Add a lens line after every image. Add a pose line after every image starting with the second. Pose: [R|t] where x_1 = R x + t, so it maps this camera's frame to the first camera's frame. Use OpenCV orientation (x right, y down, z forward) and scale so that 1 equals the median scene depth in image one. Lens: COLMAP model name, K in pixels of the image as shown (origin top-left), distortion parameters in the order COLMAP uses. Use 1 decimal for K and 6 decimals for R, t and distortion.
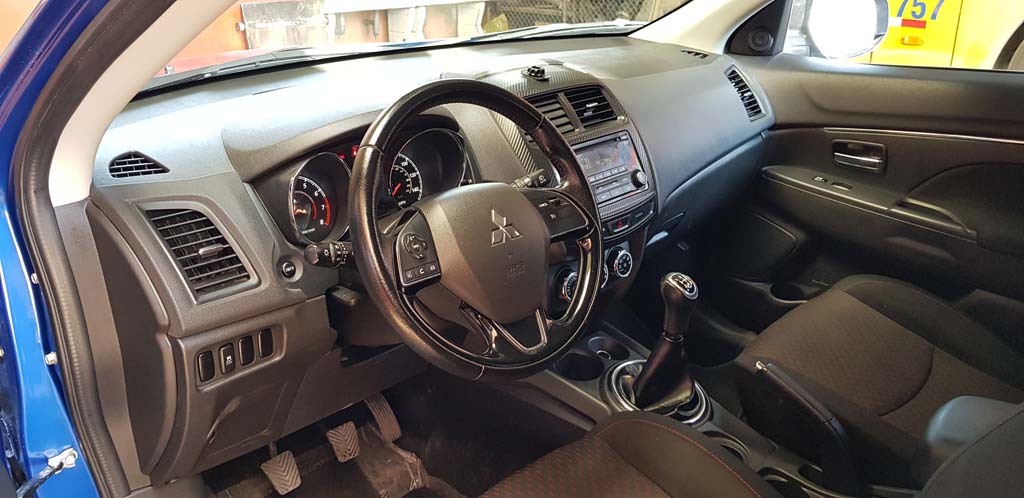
lens RADIAL K [[793.4, 0, 492.9], [0, 793.4, 218.7], [0, 0, 1]] dist [0.086872, -0.170116]
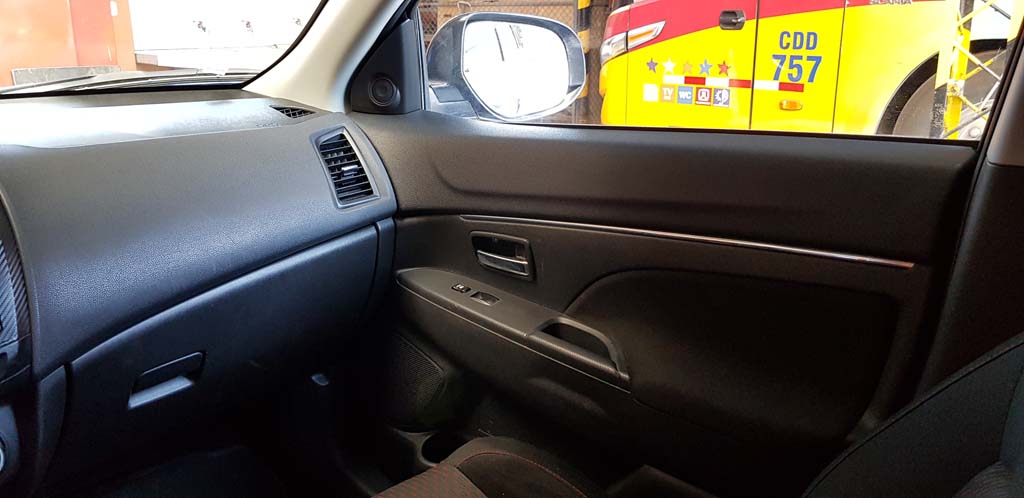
lens RADIAL K [[793.4, 0, 492.9], [0, 793.4, 218.7], [0, 0, 1]] dist [0.086872, -0.170116]
pose [[0.999153, -0.013472, 0.038885, 0.405727], [0.016863, 0.995956, -0.088243, -0.047516], [-0.037539, 0.088824, 0.995340, 0.304402]]
